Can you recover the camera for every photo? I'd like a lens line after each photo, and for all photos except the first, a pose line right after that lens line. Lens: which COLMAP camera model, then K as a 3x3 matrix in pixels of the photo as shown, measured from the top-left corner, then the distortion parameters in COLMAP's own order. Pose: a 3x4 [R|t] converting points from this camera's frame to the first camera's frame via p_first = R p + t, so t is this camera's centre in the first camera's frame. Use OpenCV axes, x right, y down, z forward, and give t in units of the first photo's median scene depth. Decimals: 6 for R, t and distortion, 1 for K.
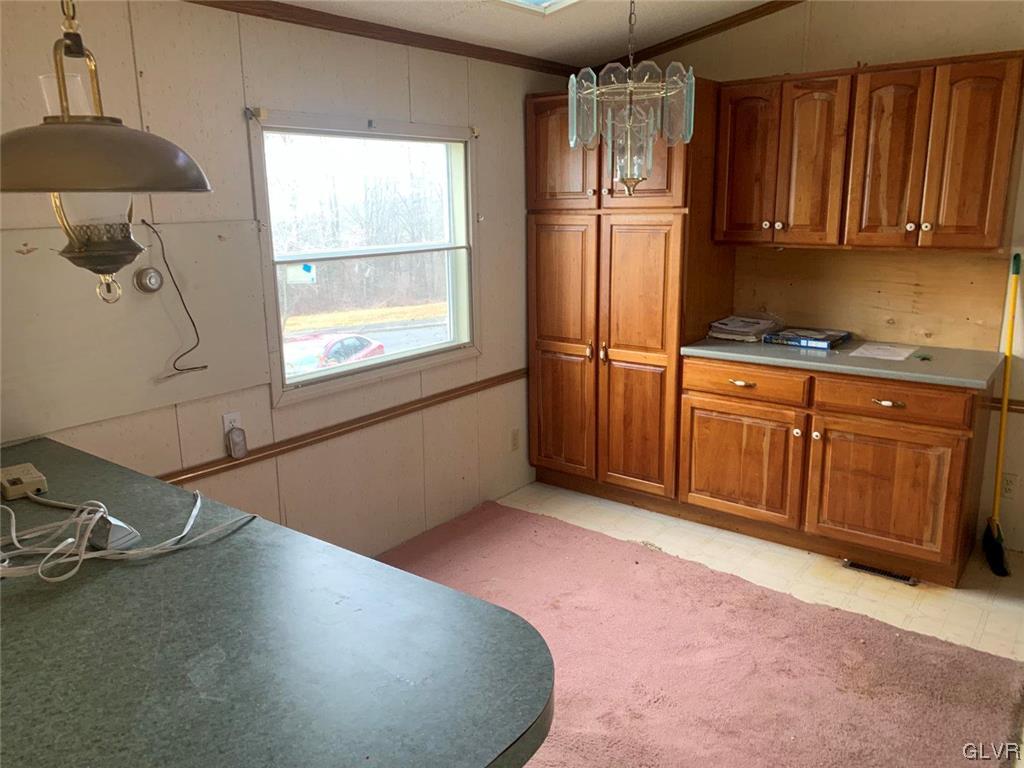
lens RADIAL K [[769.8, 0, 506.0], [0, 769.8, 374.9], [0, 0, 1]] dist [0.029018, -0.049076]
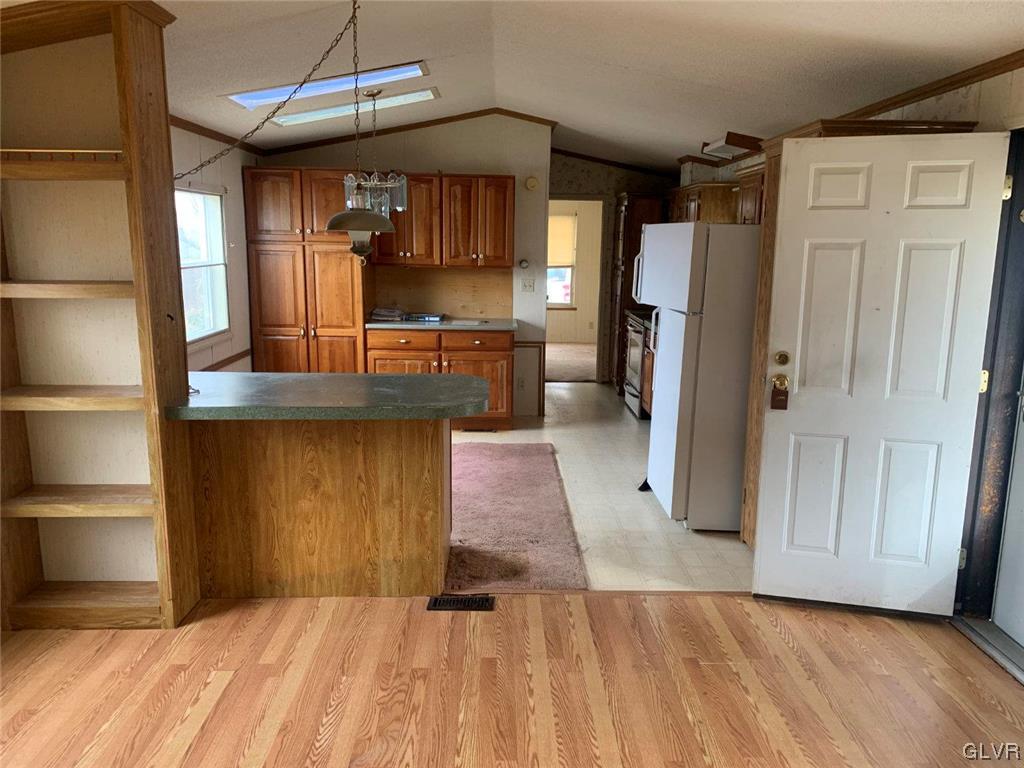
lens RADIAL K [[784.7, 0, 522.1], [0, 784.7, 397.0], [0, 0, 1]] dist [0.122073, -0.270016]
pose [[0.767500, -0.094853, 0.633993, -0.667644], [0.112708, 0.993553, 0.012206, 0.151007], [-0.631063, 0.062089, 0.773243, -0.598772]]
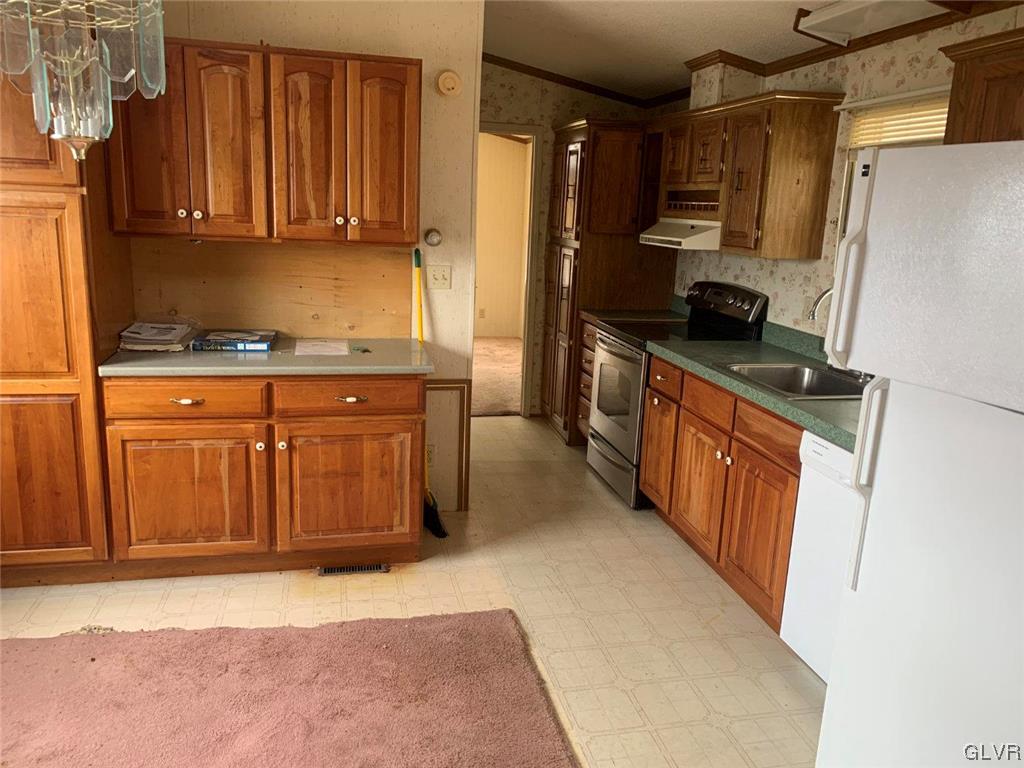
lens RADIAL K [[769.8, 0, 506.0], [0, 769.8, 374.9], [0, 0, 1]] dist [0.029018, -0.049076]
pose [[0.632634, -0.122695, 0.764670, -0.114964], [0.120554, 0.990936, 0.059263, -0.025739], [-0.765011, 0.054692, 0.641691, 0.195663]]
